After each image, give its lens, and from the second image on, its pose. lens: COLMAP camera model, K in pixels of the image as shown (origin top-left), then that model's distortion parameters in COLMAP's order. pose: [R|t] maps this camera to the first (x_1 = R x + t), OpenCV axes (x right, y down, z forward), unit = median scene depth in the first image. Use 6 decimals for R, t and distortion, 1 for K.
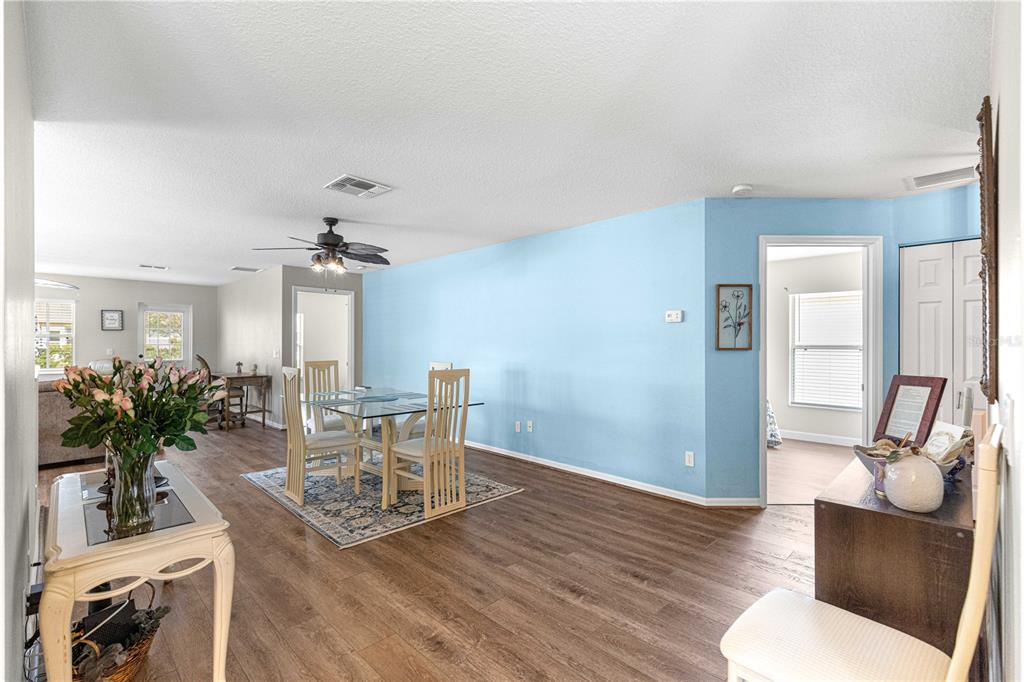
lens RADIAL K [[463.4, 0, 515.4], [0, 463.4, 345.9], [0, 0, 1]] dist [0.008668, -0.000289]
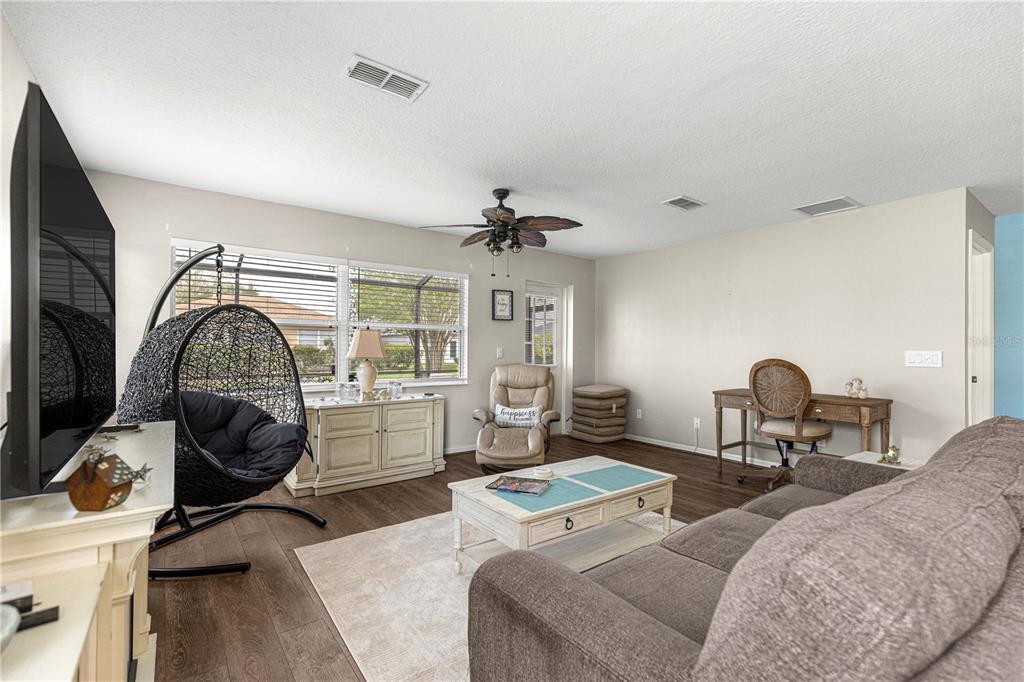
lens RADIAL K [[458.3, 0, 512.7], [0, 458.3, 344.6], [0, 0, 1]] dist [0.002499, 0.000002]
pose [[0.989251, -0.000307, -0.146228, -1.584926], [-0.001137, 0.999951, -0.009794, 0.015601], [0.146224, 0.009855, 0.989202, 0.743166]]
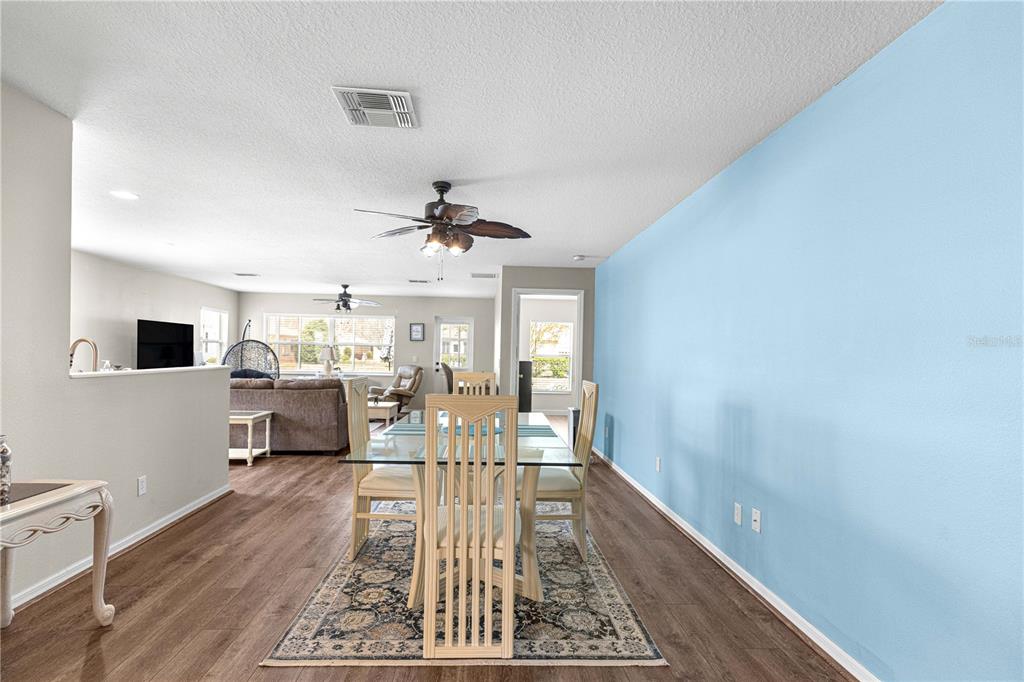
lens RADIAL K [[479.7, 0, 496.4], [0, 479.7, 362.0], [0, 0, 1]] dist [0.005070, 0.000163]
pose [[0.729886, 0.023856, -0.683153, 0.222019], [-0.022668, 0.999686, 0.010692, 0.004991], [0.683193, 0.007682, 0.730197, 0.538300]]
